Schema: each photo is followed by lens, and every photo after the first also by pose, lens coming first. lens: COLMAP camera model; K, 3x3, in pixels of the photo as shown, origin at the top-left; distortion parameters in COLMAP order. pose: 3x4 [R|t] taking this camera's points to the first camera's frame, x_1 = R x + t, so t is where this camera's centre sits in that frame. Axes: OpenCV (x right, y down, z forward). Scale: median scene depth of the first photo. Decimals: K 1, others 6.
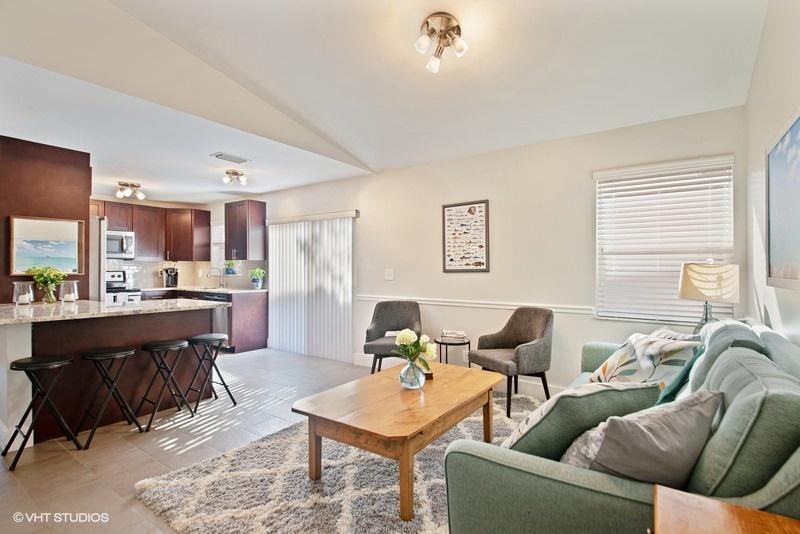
lens RADIAL K [[395.7, 0, 415.7], [0, 395.7, 268.3], [0, 0, 1]] dist [-0.013165, -0.003842]
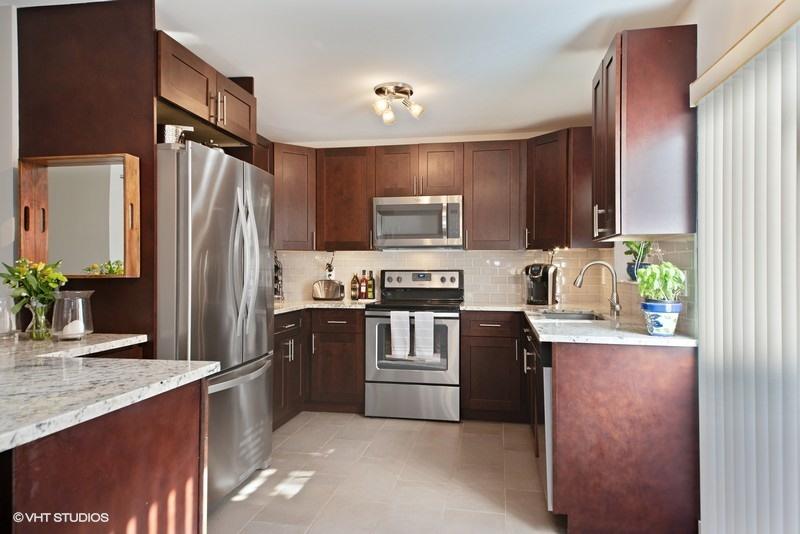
lens RADIAL K [[520.8, 0, 398.0], [0, 520.8, 265.2], [0, 0, 1]] dist [0.031615, 0.000206]
pose [[0.388786, -0.003645, -0.921321, -0.117604], [-0.000009, 0.999992, -0.003960, 0.003228], [0.921328, 0.001547, 0.388783, 0.666741]]
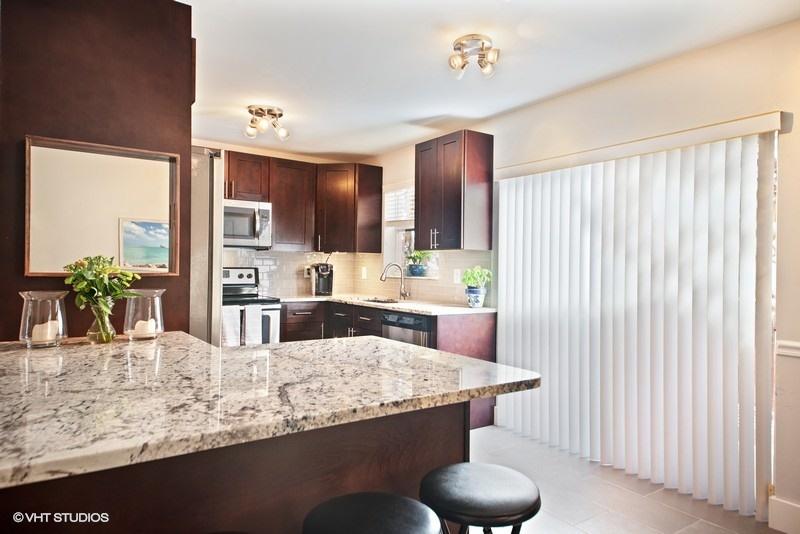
lens RADIAL K [[520.8, 0, 401.0], [0, 520.8, 268.0], [0, 0, 1]] dist [0.031615, 0.000206]
pose [[0.931669, 0.013600, -0.363054, -0.247314], [-0.013020, 0.999907, 0.004046, 0.001093], [0.363075, 0.000957, 0.931759, 0.336410]]
